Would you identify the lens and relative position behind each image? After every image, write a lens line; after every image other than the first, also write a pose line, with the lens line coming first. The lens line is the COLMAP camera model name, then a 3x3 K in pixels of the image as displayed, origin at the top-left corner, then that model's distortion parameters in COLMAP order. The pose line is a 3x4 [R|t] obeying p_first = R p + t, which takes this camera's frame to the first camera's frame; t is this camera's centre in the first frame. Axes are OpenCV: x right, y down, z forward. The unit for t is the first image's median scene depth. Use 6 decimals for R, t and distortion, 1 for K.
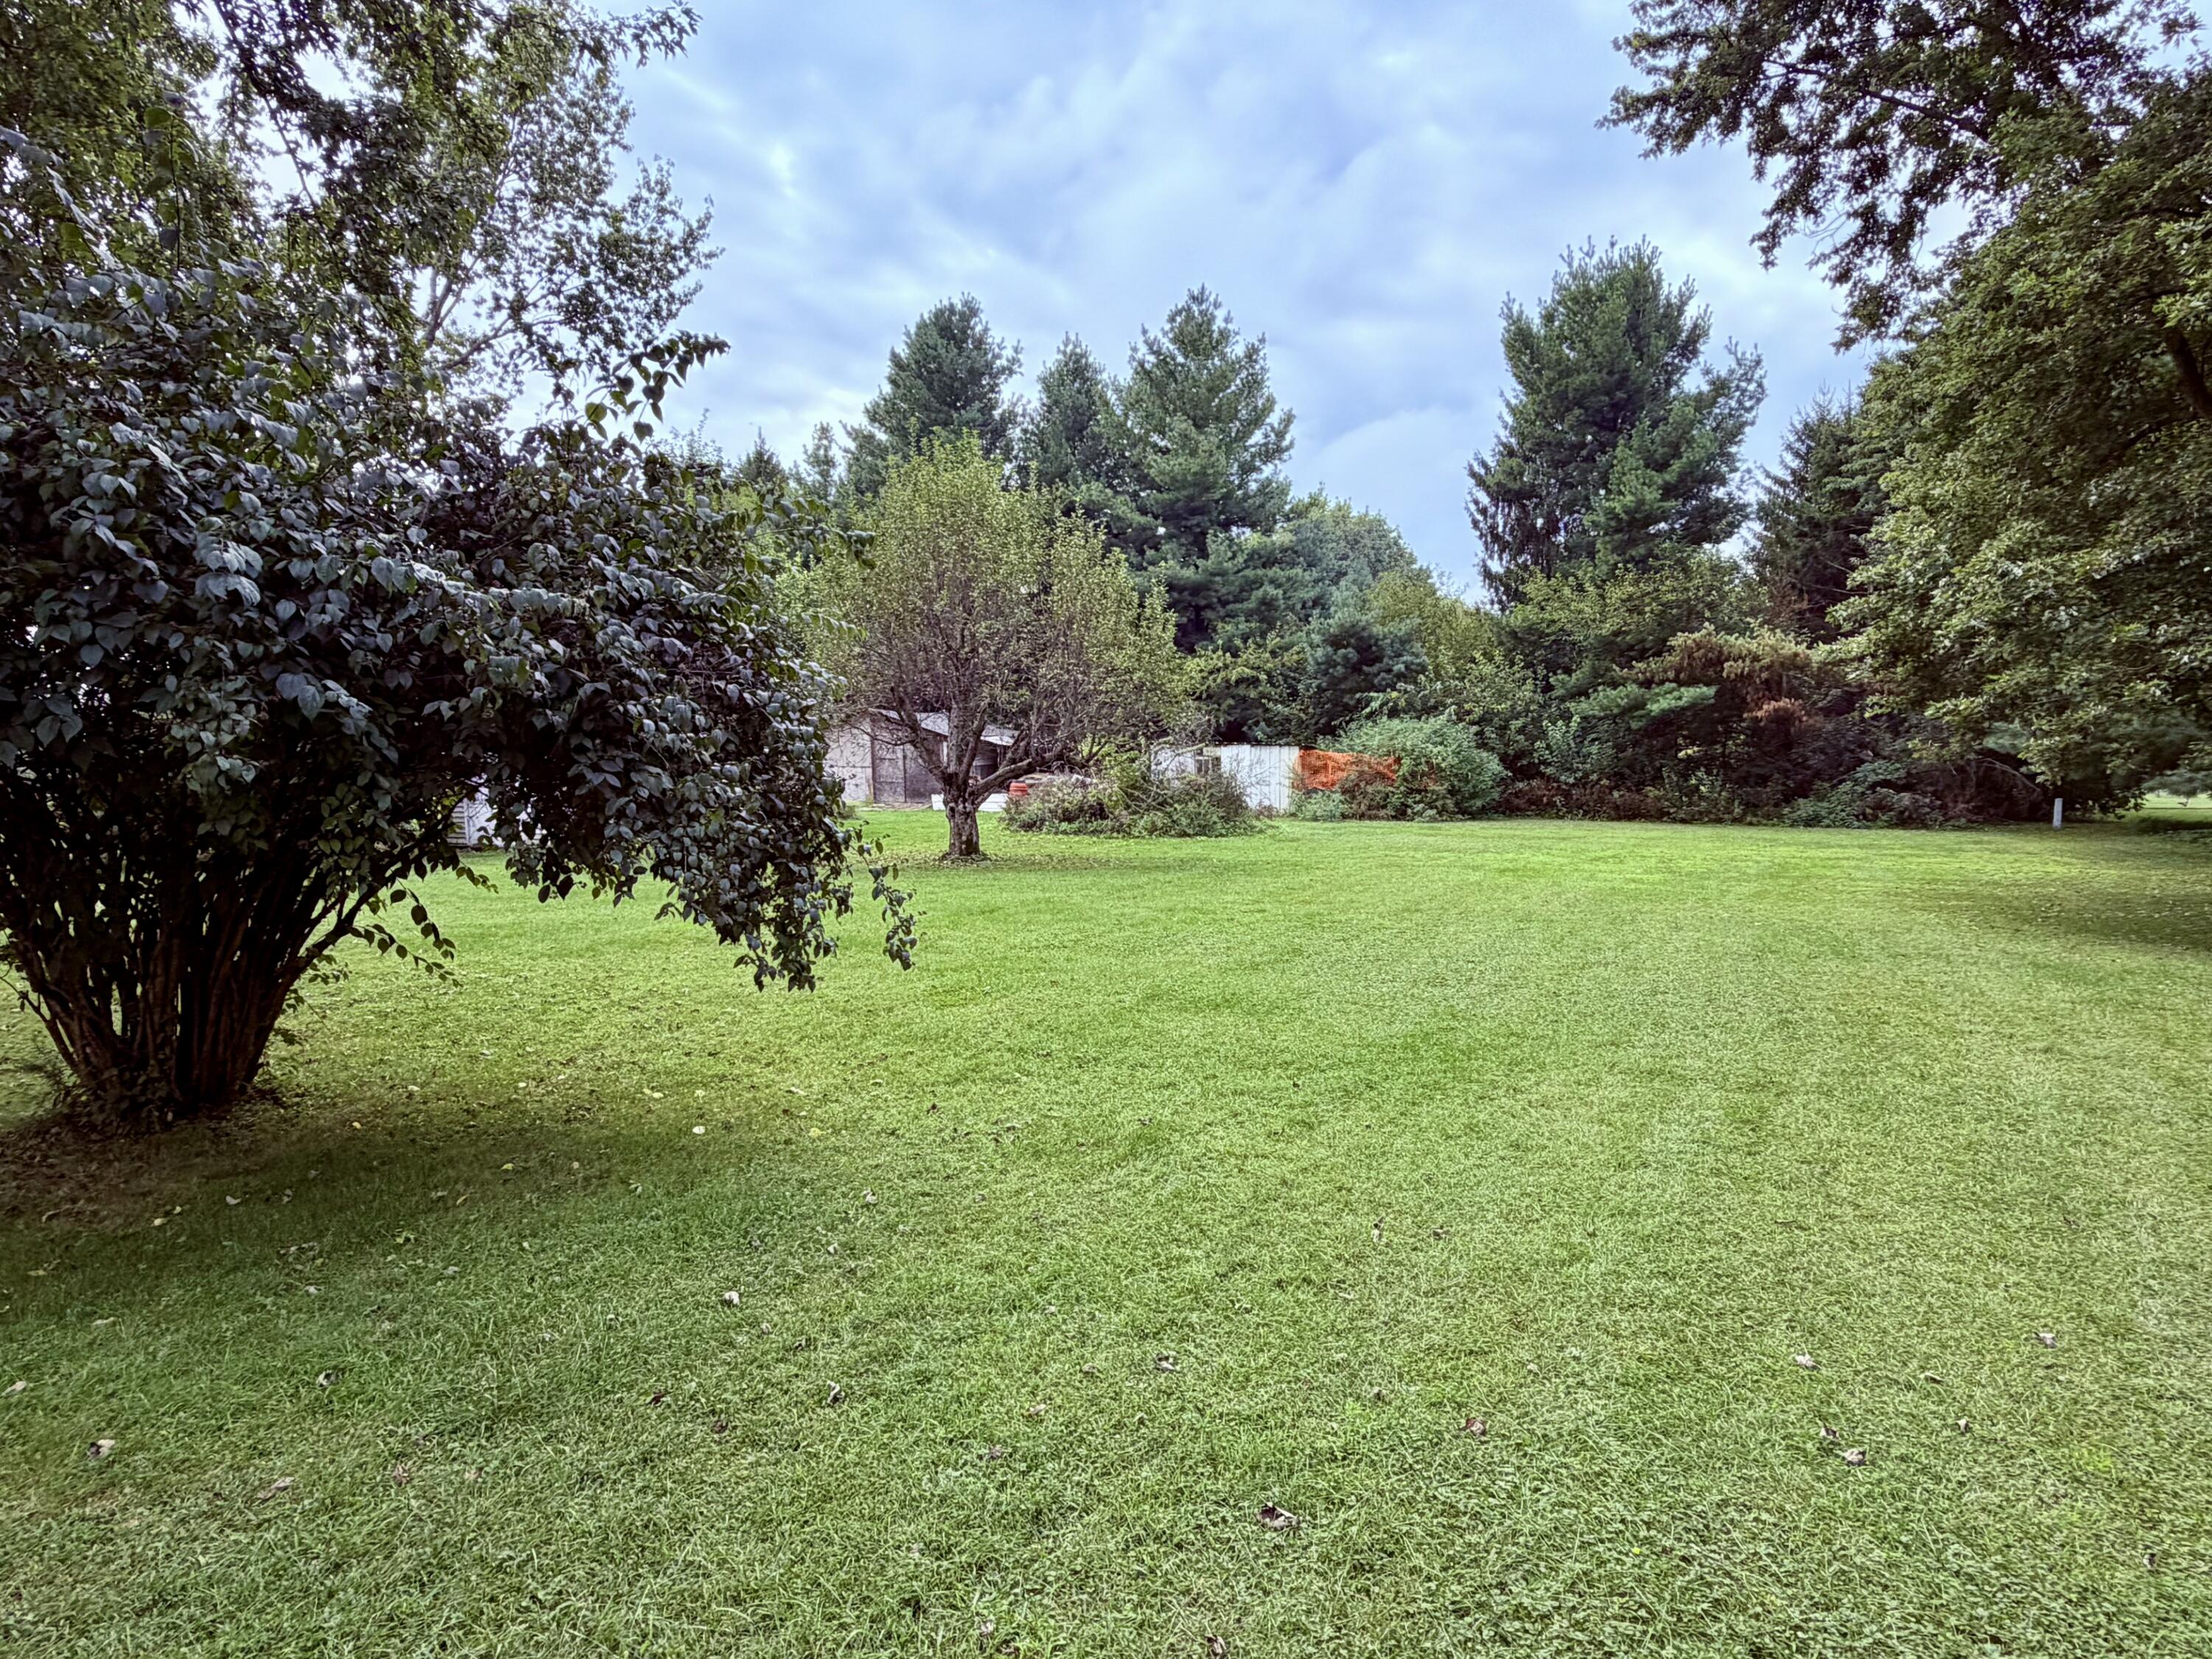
lens RADIAL K [[1367.3, 0, 1100.3], [0, 1367.3, 825.0], [0, 0, 1]] dist [0.031899, 0.000675]
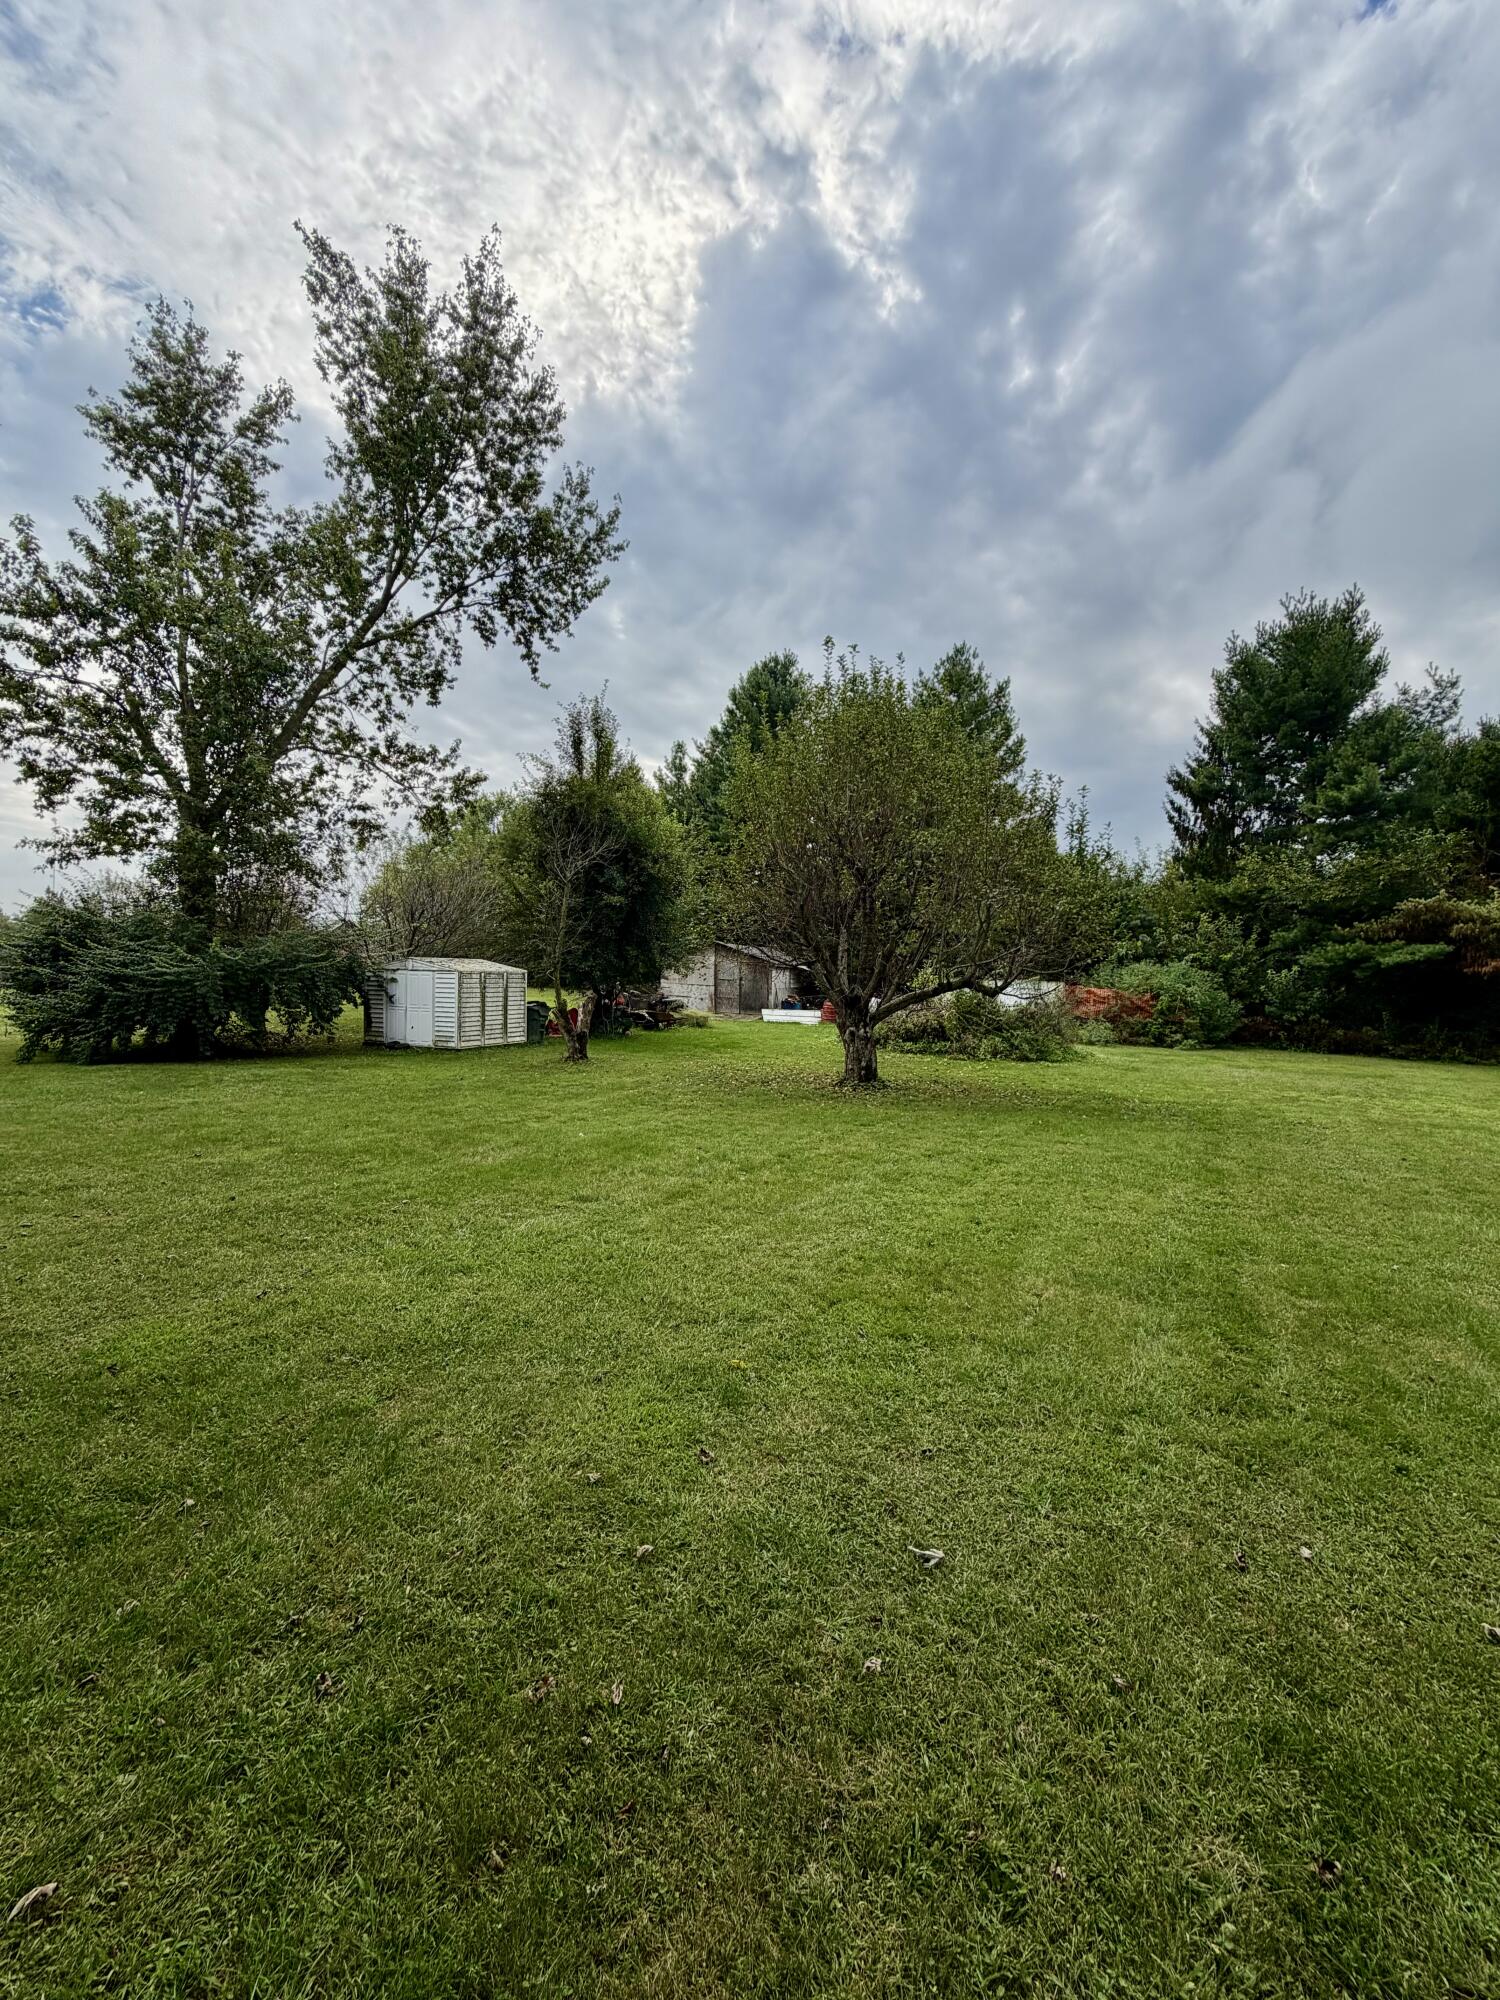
lens RADIAL K [[801.2, 0, 758.2], [0, 801.2, 994.7], [0, 0, 1]] dist [-0.001466, 0.000043]
pose [[0.997526, 0.037771, -0.059292, -0.086652], [-0.039975, 0.998536, -0.036436, -0.009151], [0.057829, 0.038716, 0.997576, 0.269117]]
